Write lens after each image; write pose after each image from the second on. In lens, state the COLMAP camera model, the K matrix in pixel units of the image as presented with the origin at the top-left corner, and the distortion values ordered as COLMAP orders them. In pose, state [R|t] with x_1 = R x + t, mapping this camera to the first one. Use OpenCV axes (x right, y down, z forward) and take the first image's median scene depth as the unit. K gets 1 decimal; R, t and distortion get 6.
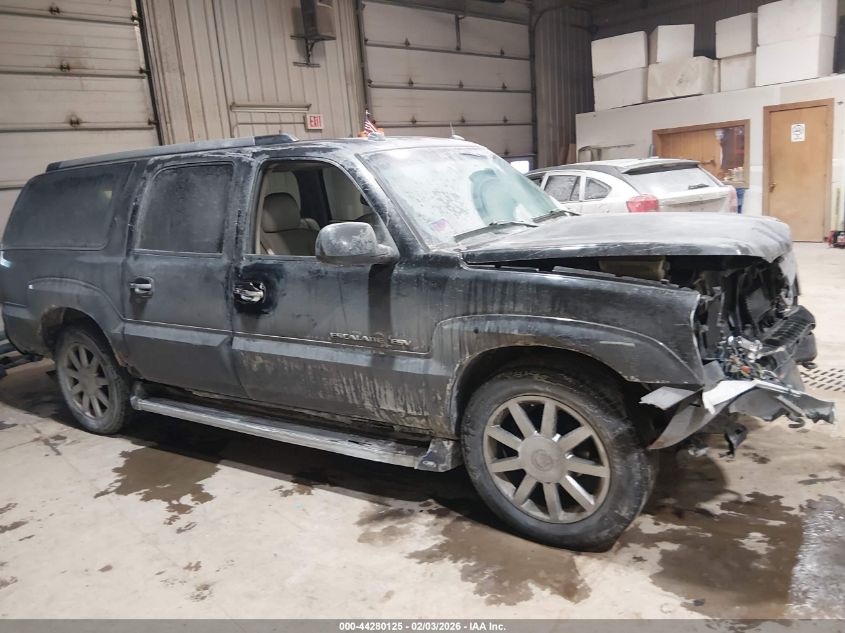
lens RADIAL K [[650.4, 0, 434.4], [0, 650.4, 315.6], [0, 0, 1]] dist [0.052520, -0.135838]
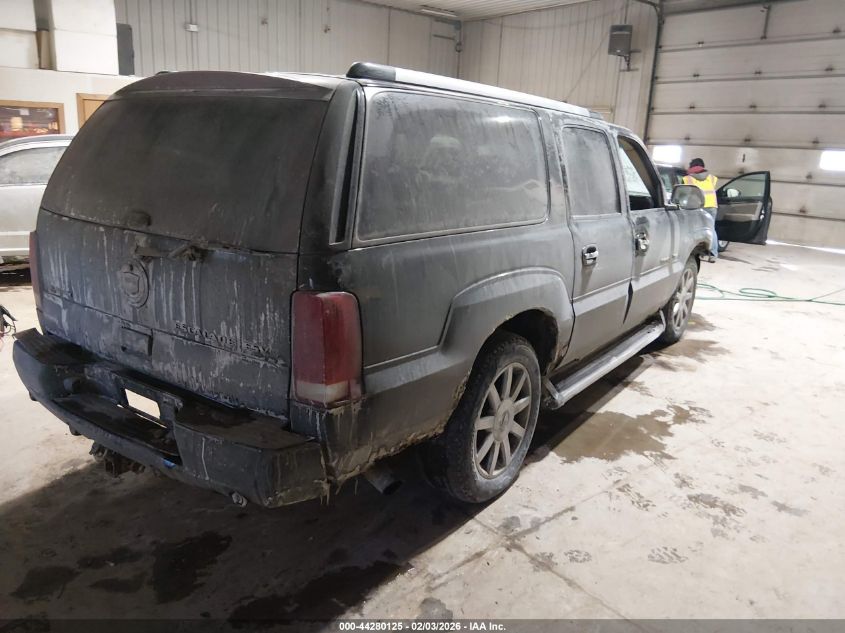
lens RADIAL K [[655.3, 0, 426.0], [0, 655.3, 316.3], [0, 0, 1]] dist [-0.007532, -0.000901]
pose [[0.045015, -0.174729, 0.983587, -1.475004], [0.173048, 0.971065, 0.164584, -0.163437], [-0.983884, 0.162799, 0.073948, 1.254802]]
